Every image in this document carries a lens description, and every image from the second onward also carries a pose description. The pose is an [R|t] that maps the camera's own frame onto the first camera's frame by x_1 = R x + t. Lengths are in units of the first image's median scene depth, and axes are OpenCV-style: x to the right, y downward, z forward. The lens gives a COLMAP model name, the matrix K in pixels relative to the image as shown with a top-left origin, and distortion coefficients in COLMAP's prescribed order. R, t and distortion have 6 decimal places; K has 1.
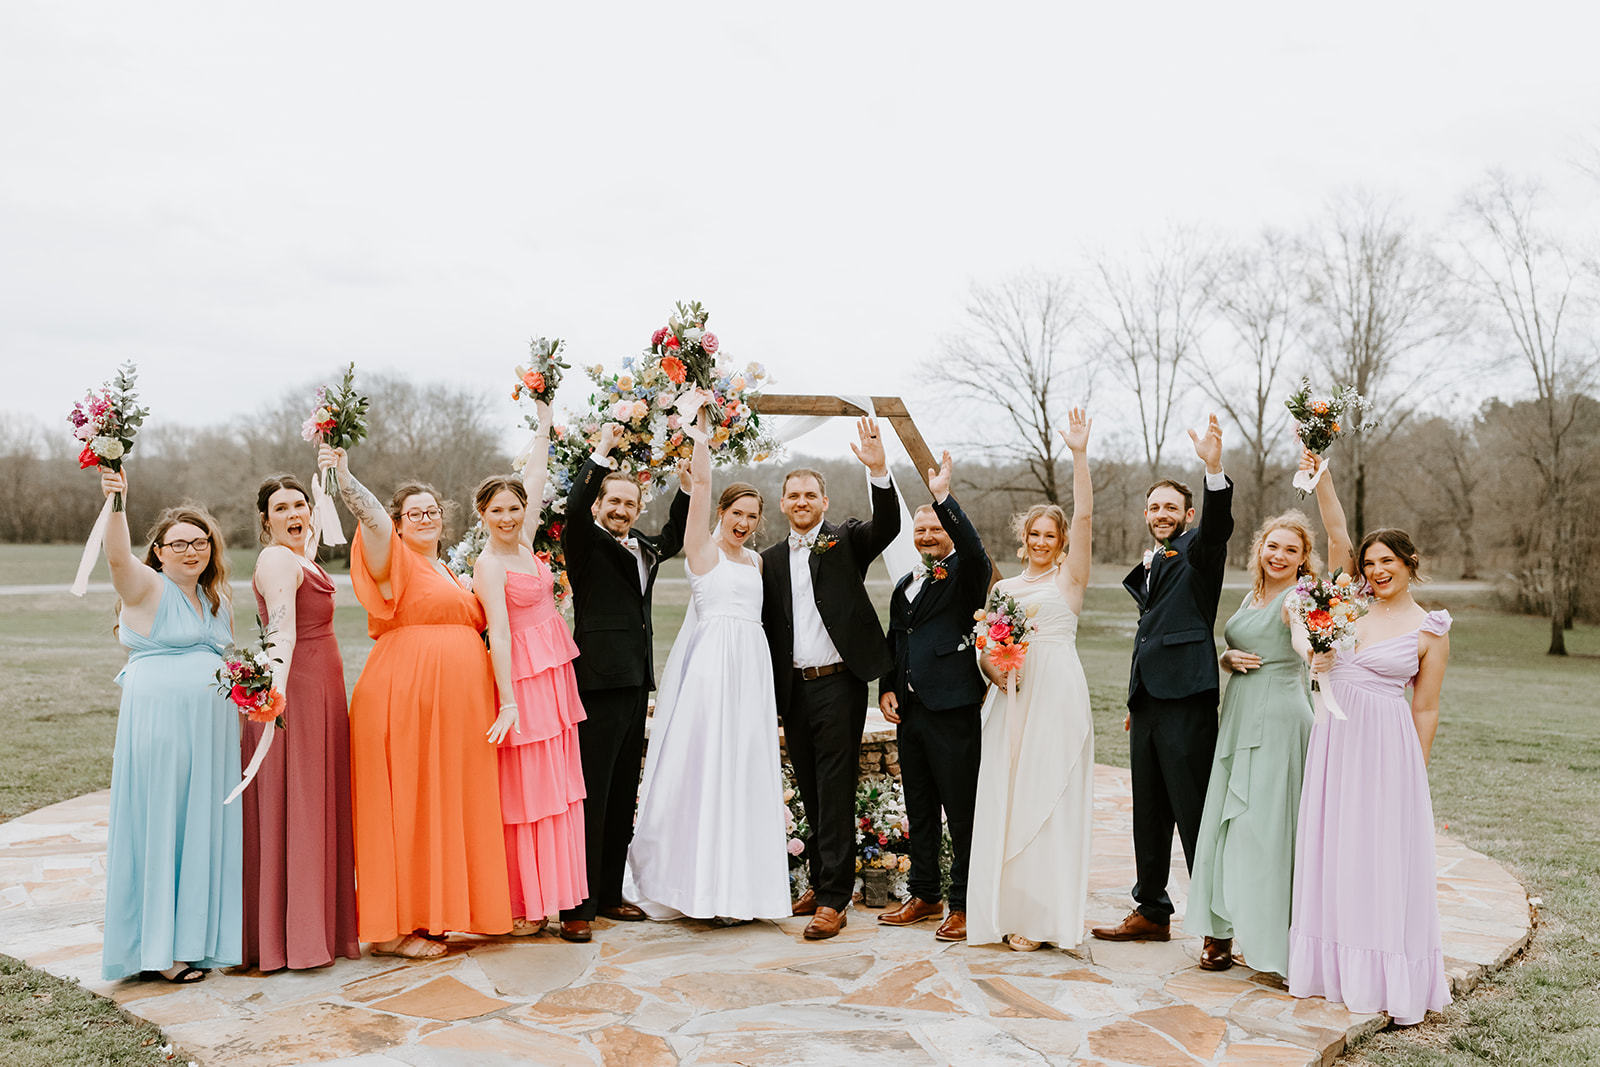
lens RADIAL K [[1541.5, 0, 795.9], [0, 1541.5, 541.0], [0, 0, 1]] dist [0.007441, 0.004942]
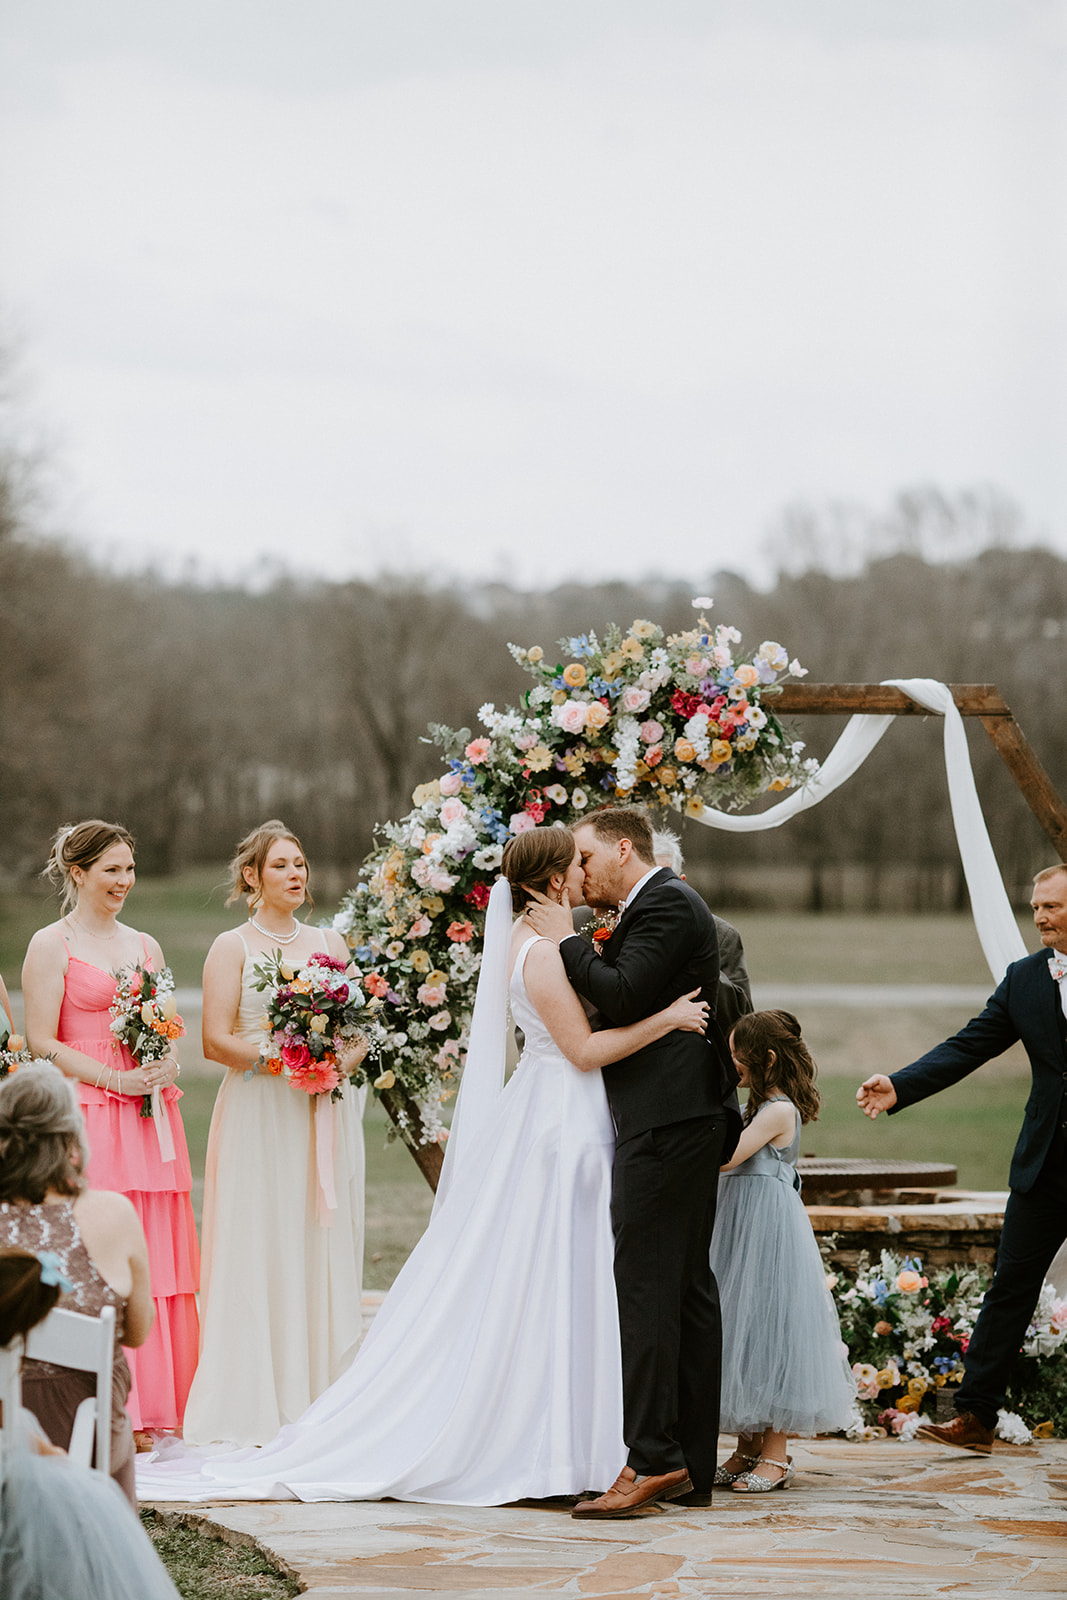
lens RADIAL K [[5872.8, 0, 531.8], [0, 5872.8, 800.2], [0, 0, 1]] dist [0.211044, -2.647011]
pose [[0.994940, -0.011305, -0.099830, 0.120341], [0.010521, 0.999910, -0.008375, -0.025279], [0.099916, 0.007283, 0.994969, -1.493980]]
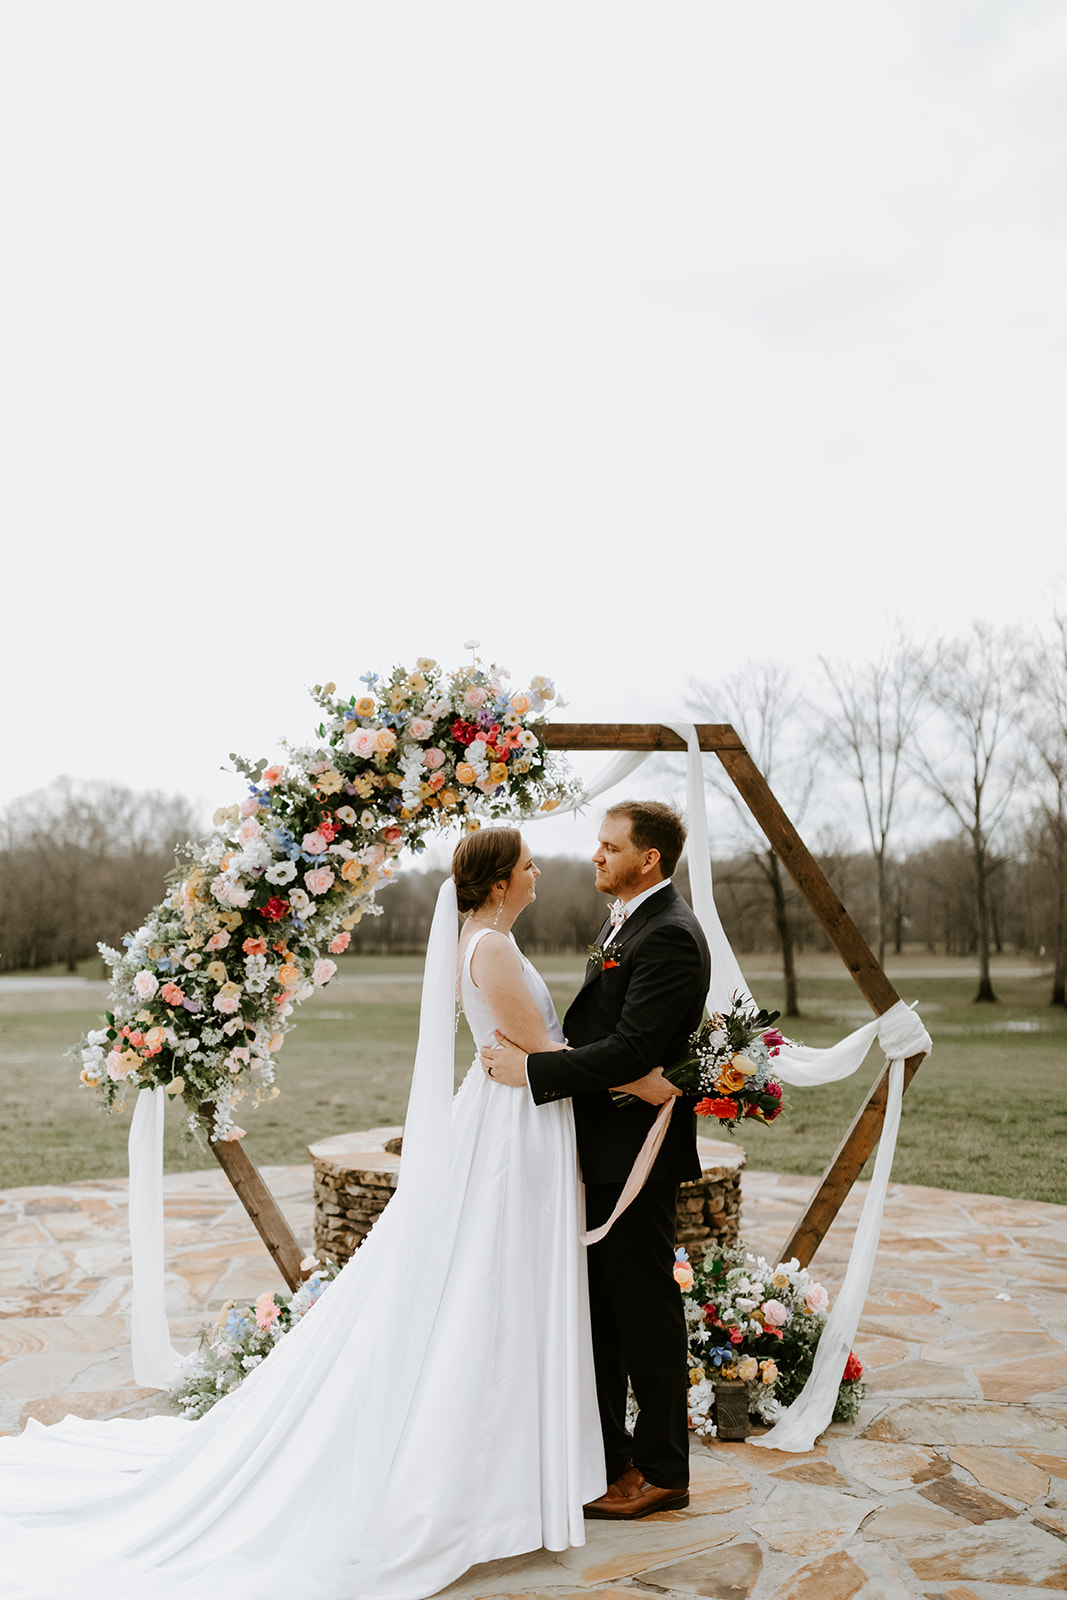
lens RADIAL K [[1517.1, 0, 559.8], [0, 1517.1, 804.2], [0, 0, 1]] dist [0.014293, -0.000126]
pose [[0.999413, -0.016250, 0.030157, -0.039106], [0.018819, 0.996036, -0.086941, 0.008622], [-0.028625, 0.087457, 0.995757, 0.268078]]
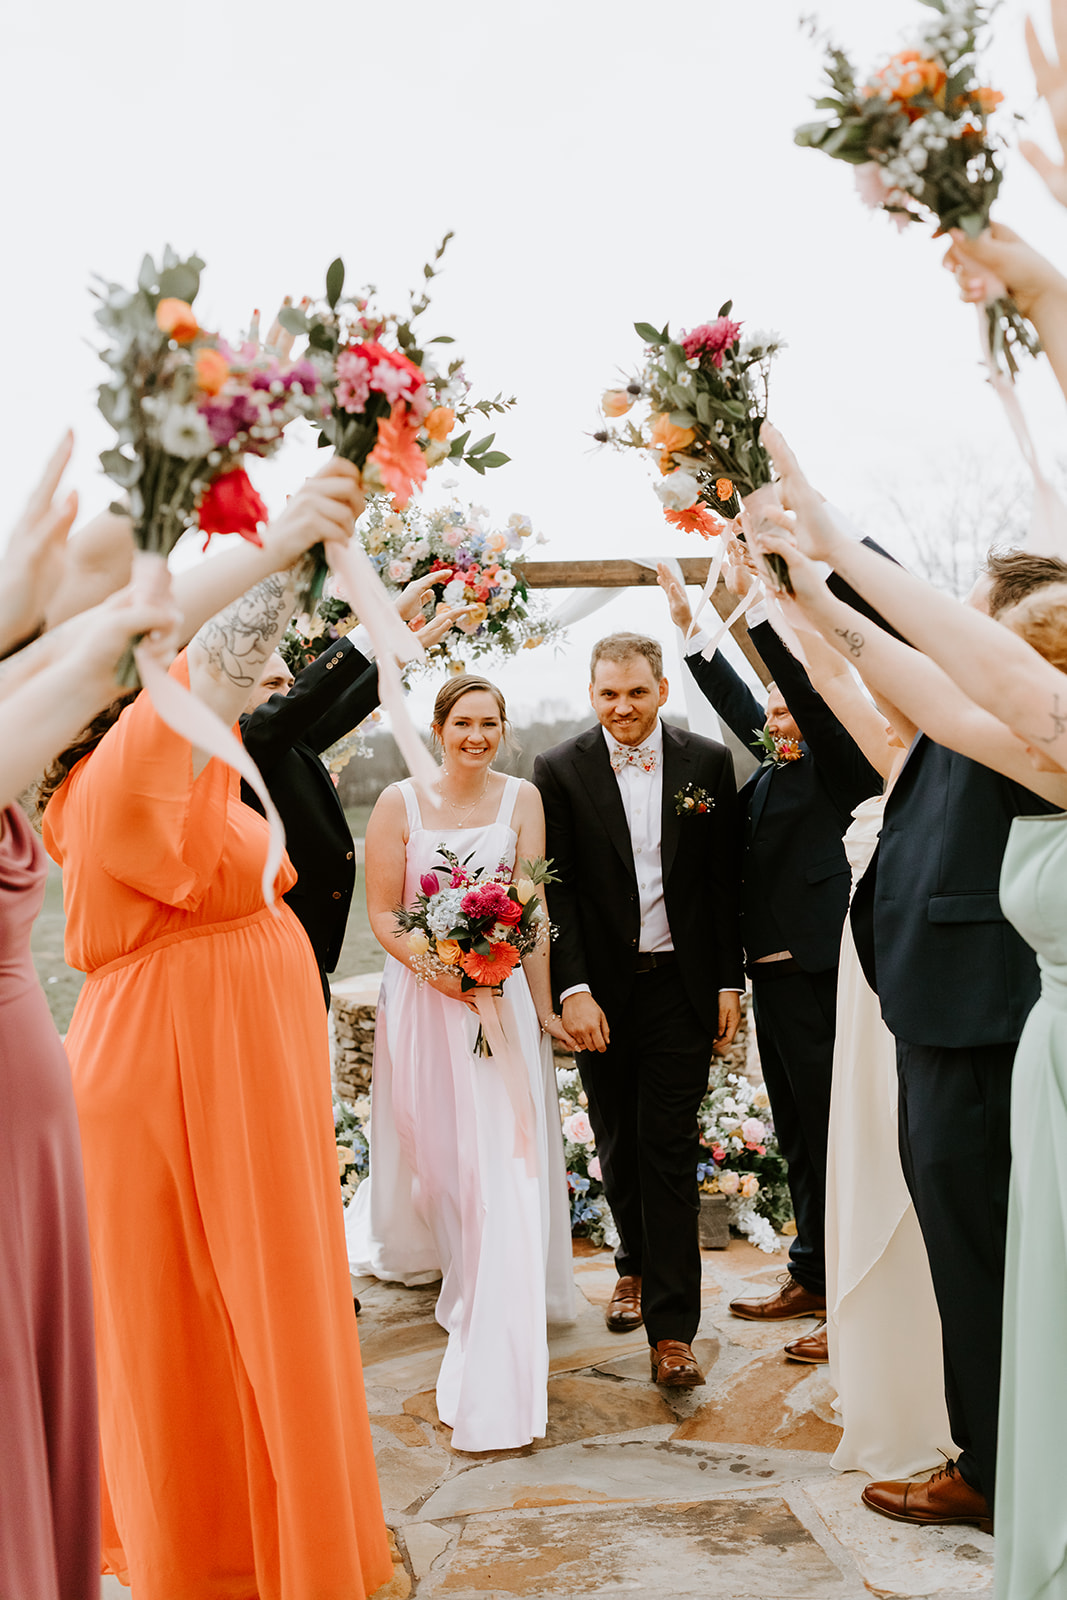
lens RADIAL K [[1517.1, 0, 559.8], [0, 1517.1, 804.2], [0, 0, 1]] dist [0.014293, -0.000126]
pose [[0.998807, -0.041926, -0.025040, 0.005613], [0.042076, 0.999099, 0.005490, 0.019475], [0.024787, -0.006537, 0.999671, 0.260963]]
